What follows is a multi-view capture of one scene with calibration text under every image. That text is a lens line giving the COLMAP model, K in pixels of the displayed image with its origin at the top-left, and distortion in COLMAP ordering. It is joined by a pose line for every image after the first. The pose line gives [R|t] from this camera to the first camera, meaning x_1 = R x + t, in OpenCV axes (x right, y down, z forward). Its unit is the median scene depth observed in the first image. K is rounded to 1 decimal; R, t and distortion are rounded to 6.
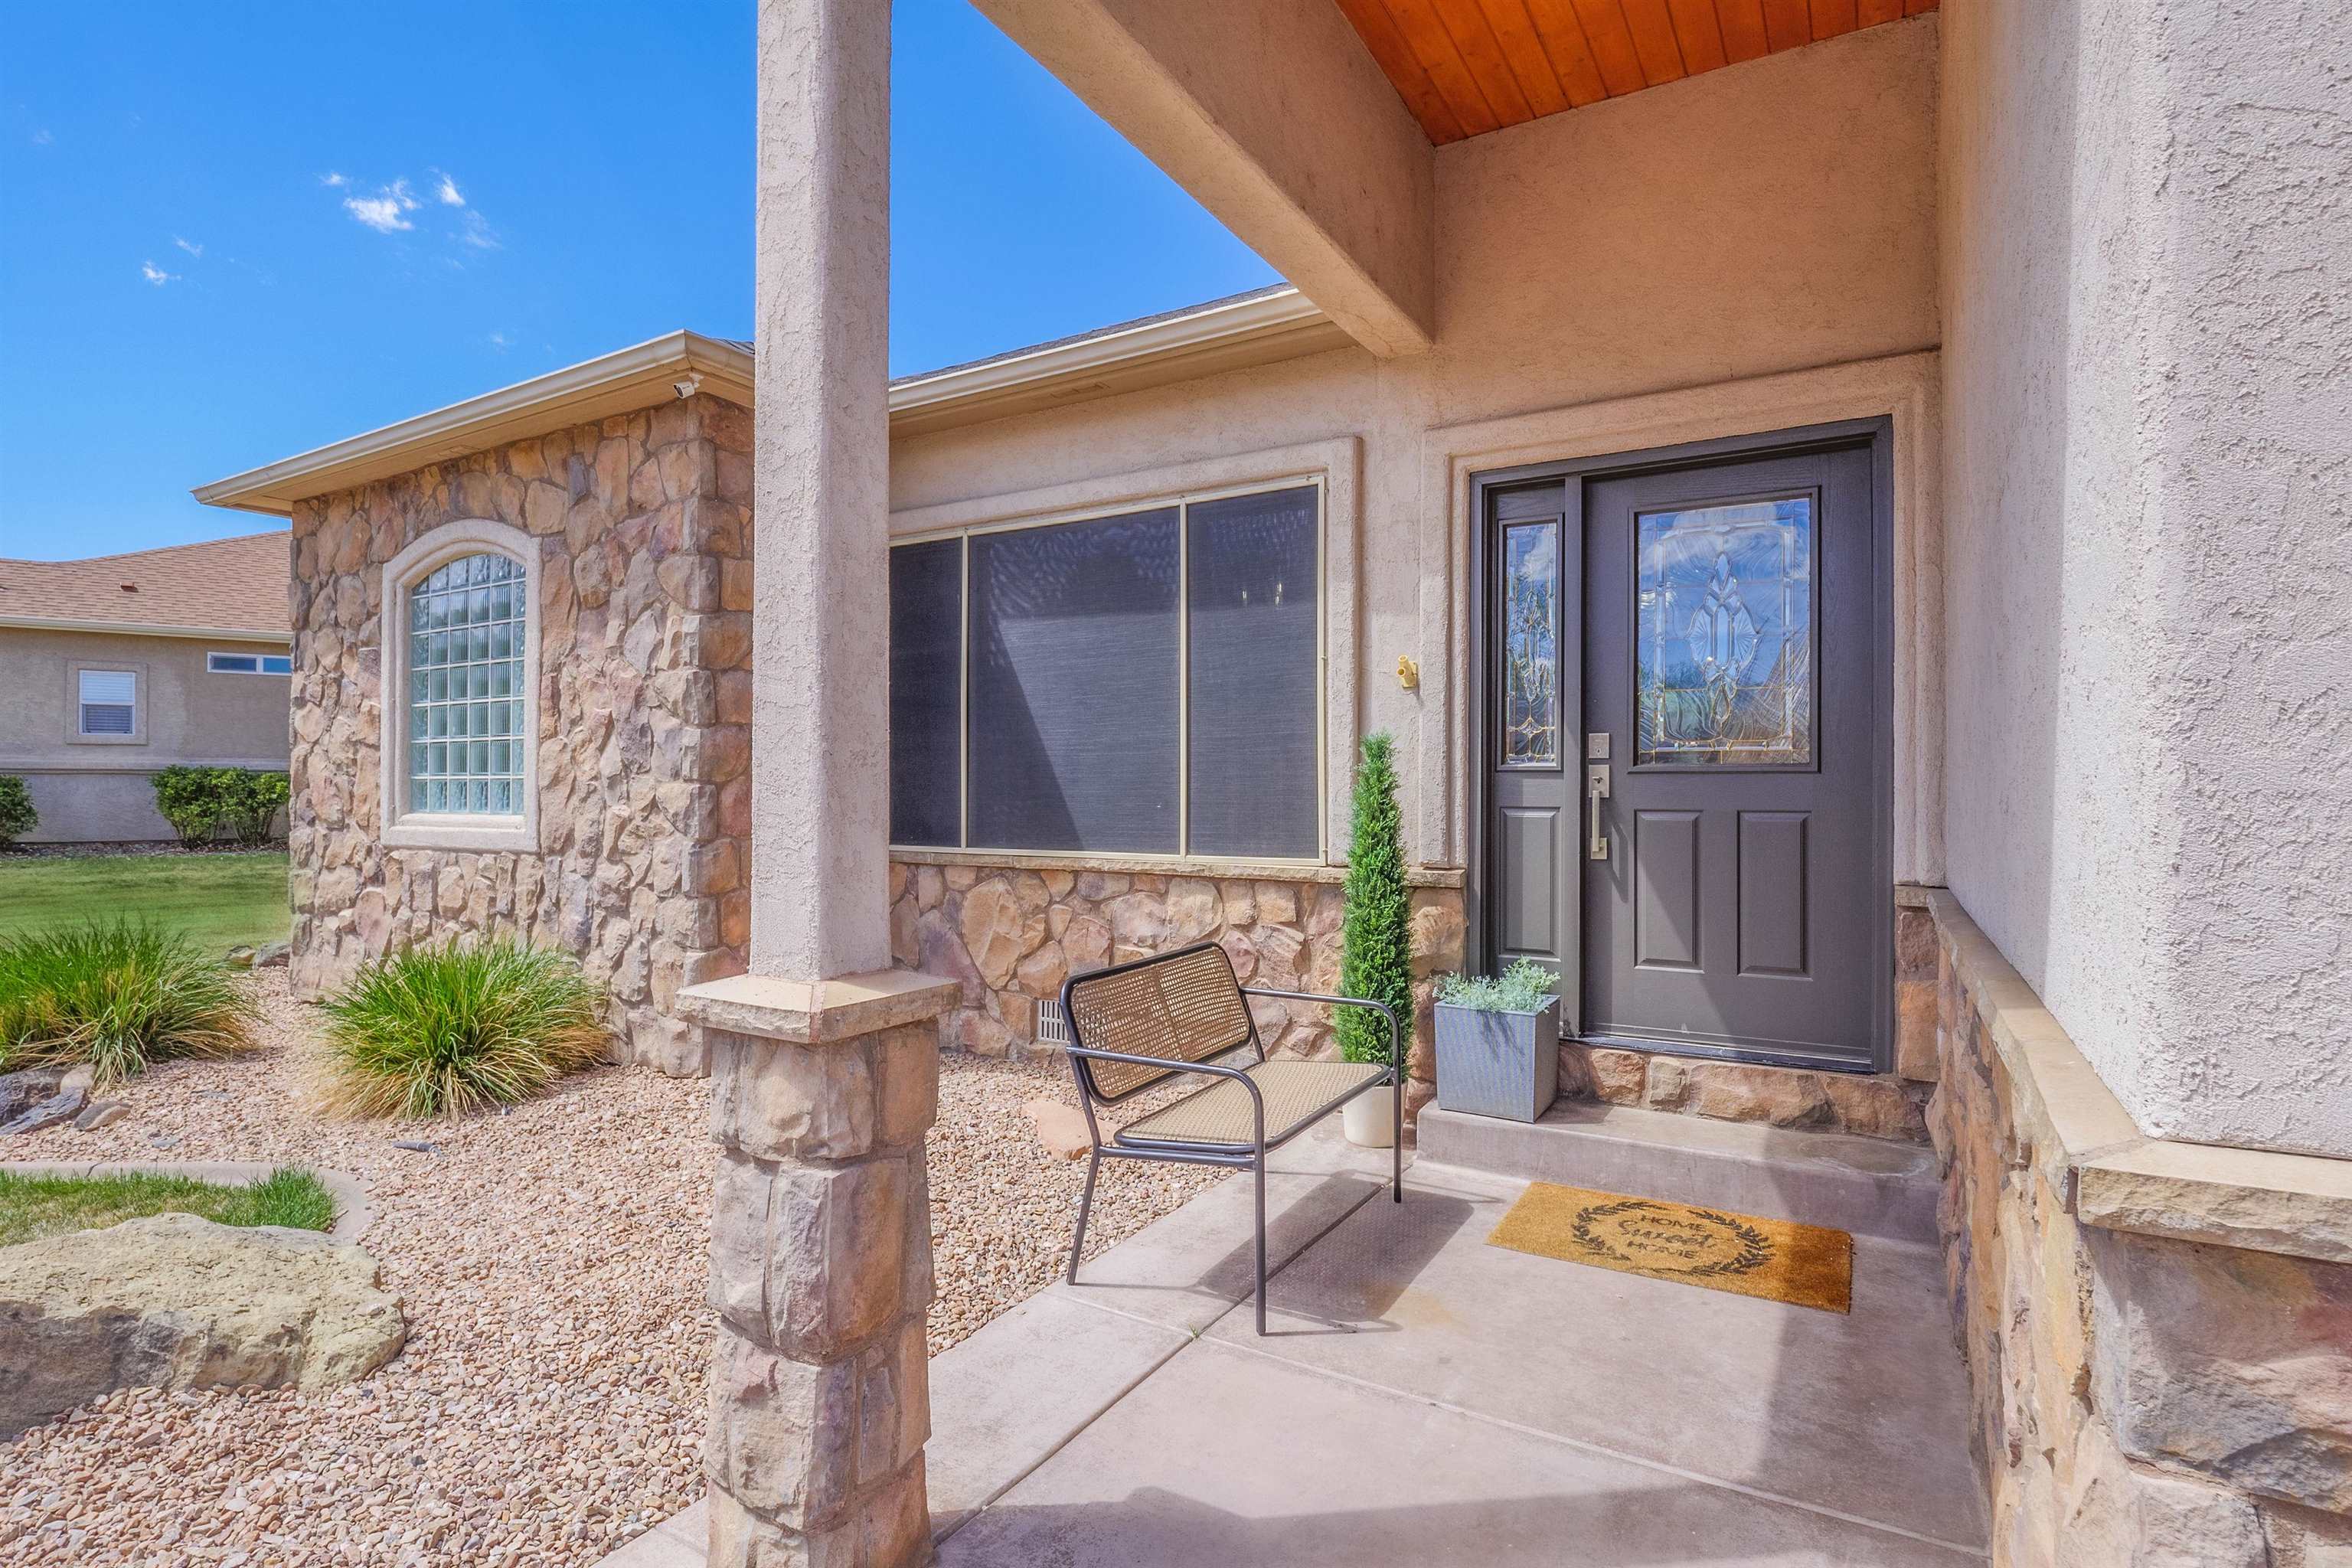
lens RADIAL K [[1128.0, 0, 1161.5], [0, 1128.0, 761.6], [0, 0, 1]] dist [-0.016553, -0.001504]
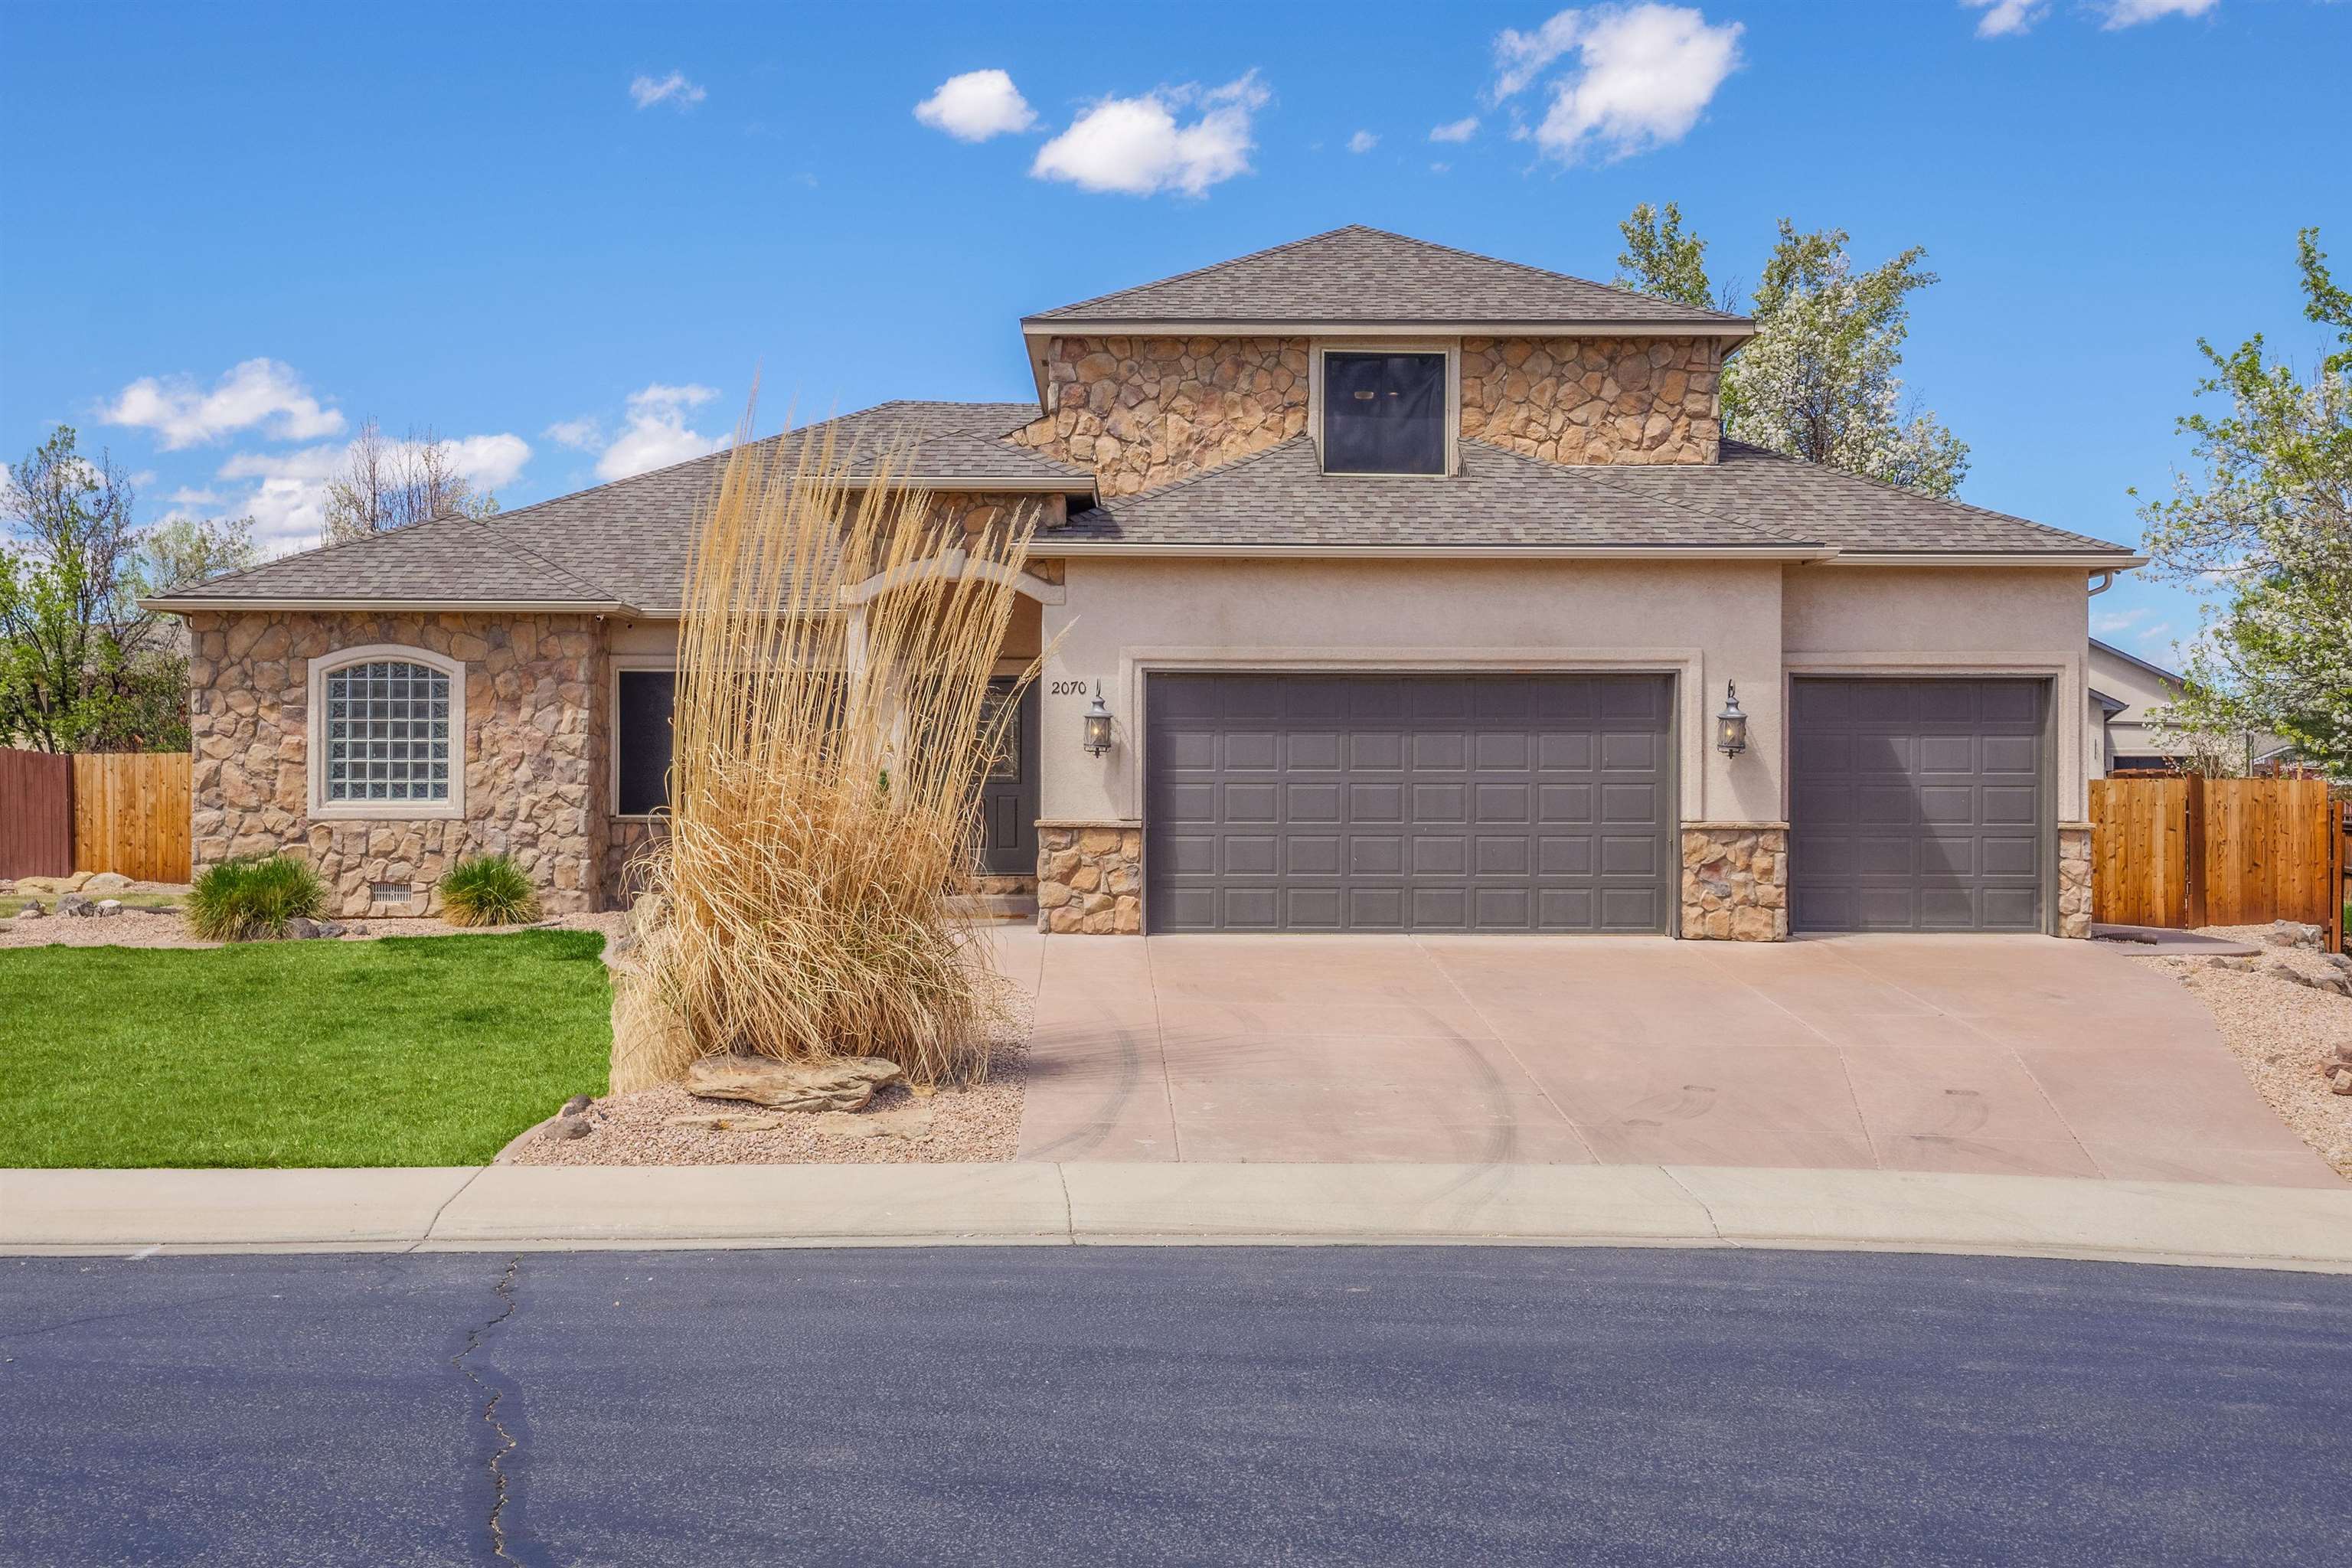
lens RADIAL K [[2475.9, 0, 1169.3], [0, 2475.9, 788.0], [0, 0, 1]] dist [0.046733, 0.000000]
pose [[0.856564, -0.001418, 0.516038, -1.875587], [-0.013819, 0.999575, 0.025684, -0.112979], [-0.515855, -0.029131, 0.856180, -3.664466]]
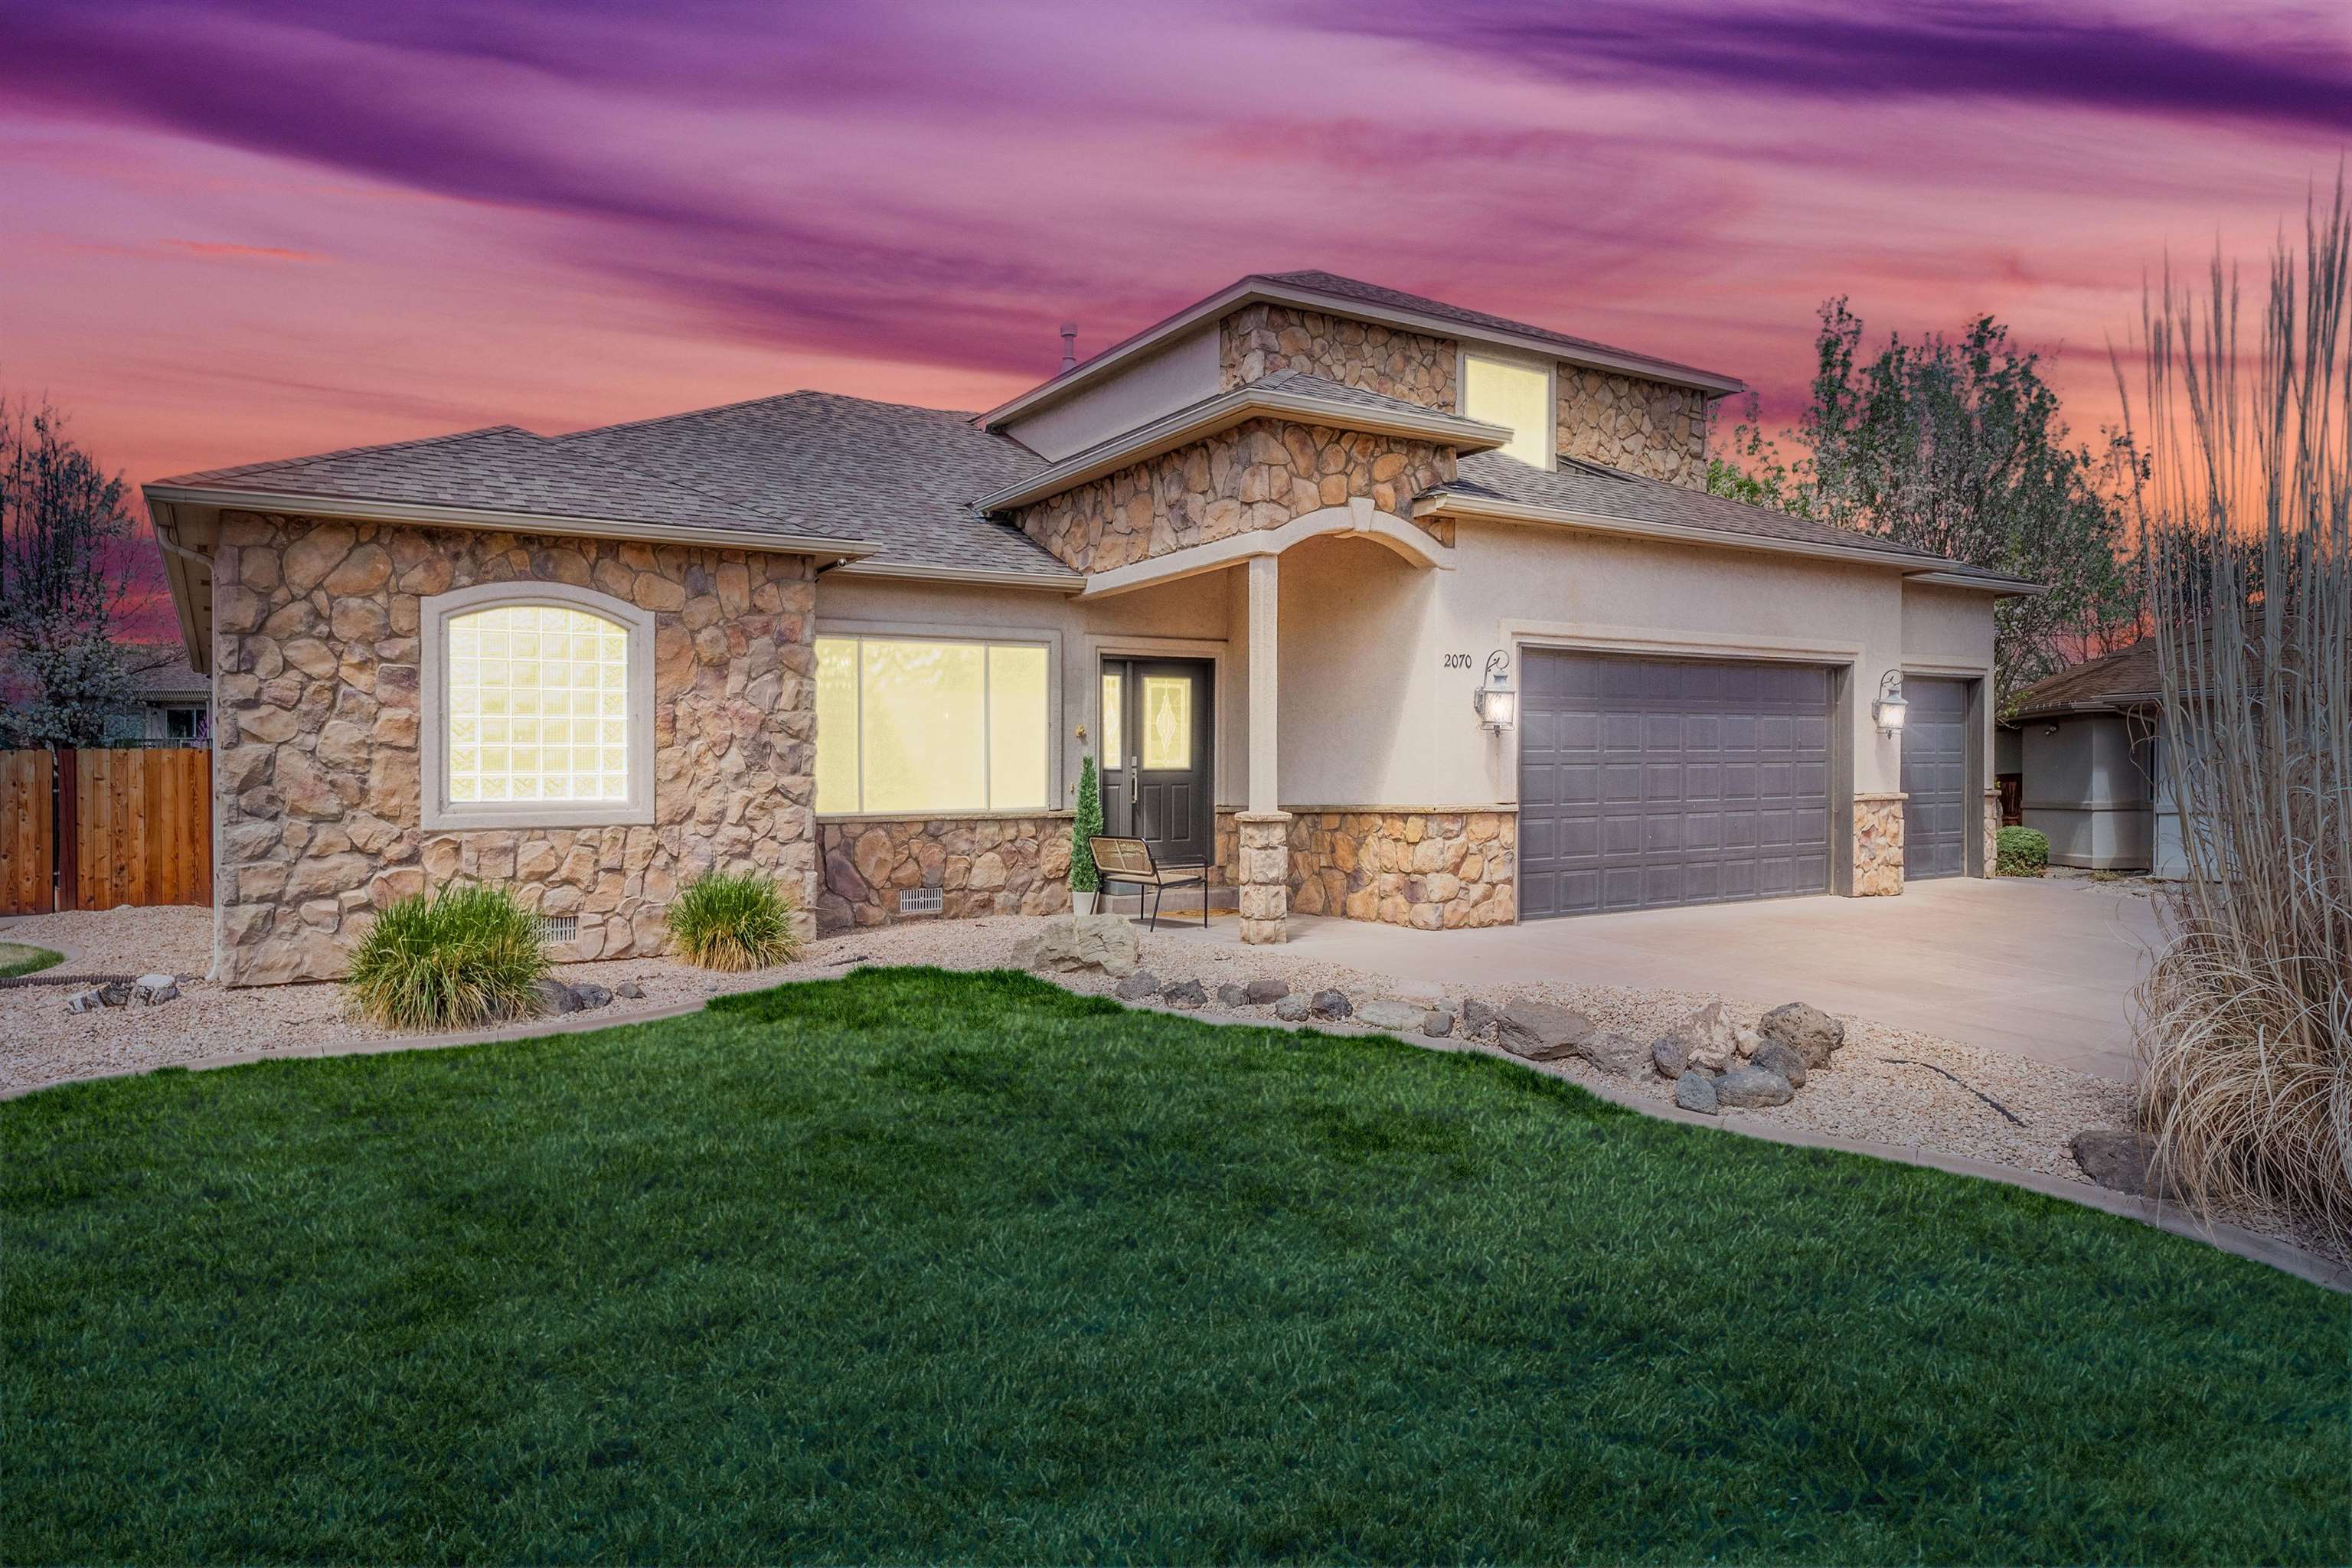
lens RADIAL K [[1498.0, 0, 1184.9], [0, 1498.0, 783.1], [0, 0, 1]] dist [0.000127, 0.000371]
pose [[0.444916, -0.007664, 0.895540, -2.138782], [-0.008082, 0.999888, 0.012573, -0.004519], [-0.895536, -0.012832, 0.444804, -0.540838]]
